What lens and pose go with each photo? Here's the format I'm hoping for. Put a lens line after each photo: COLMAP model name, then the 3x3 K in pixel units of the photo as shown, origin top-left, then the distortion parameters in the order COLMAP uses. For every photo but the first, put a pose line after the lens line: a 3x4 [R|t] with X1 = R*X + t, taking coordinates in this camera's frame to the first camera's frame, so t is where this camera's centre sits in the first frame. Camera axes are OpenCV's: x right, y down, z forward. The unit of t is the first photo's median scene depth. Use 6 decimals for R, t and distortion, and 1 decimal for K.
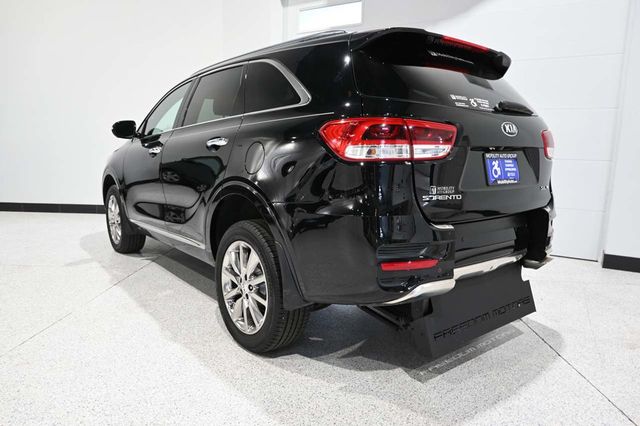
lens RADIAL K [[438.7, 0, 320.0], [0, 438.7, 213.0], [0, 0, 1]] dist [-0.000506, 0.002413]
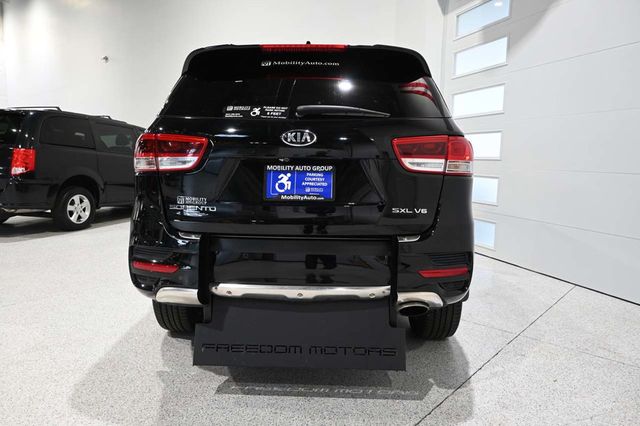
lens RADIAL K [[438.7, 0, 320.0], [0, 438.7, 213.0], [0, 0, 1]] dist [-0.000506, 0.002413]
pose [[0.761048, 0.070973, -0.644802, 0.908023], [-0.093616, 0.995608, -0.000907, -0.039039], [0.641905, 0.061054, 0.764349, 0.318620]]
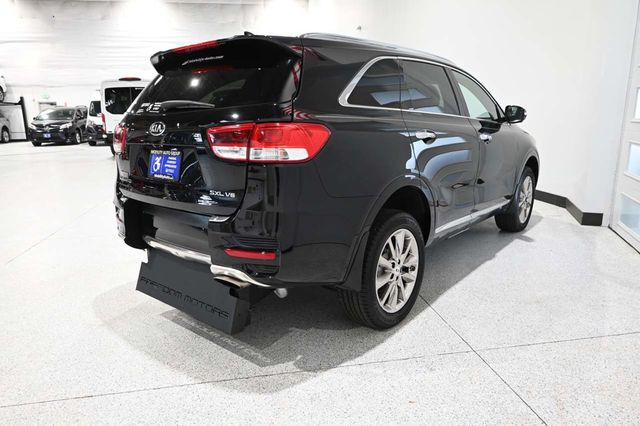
lens RADIAL K [[438.7, 0, 320.0], [0, 438.7, 213.0], [0, 0, 1]] dist [-0.000506, 0.002413]
pose [[0.194107, 0.191579, -0.962091, 1.402344], [-0.120560, 0.977969, 0.170417, -0.193026], [0.973544, 0.082911, 0.212928, 1.029222]]
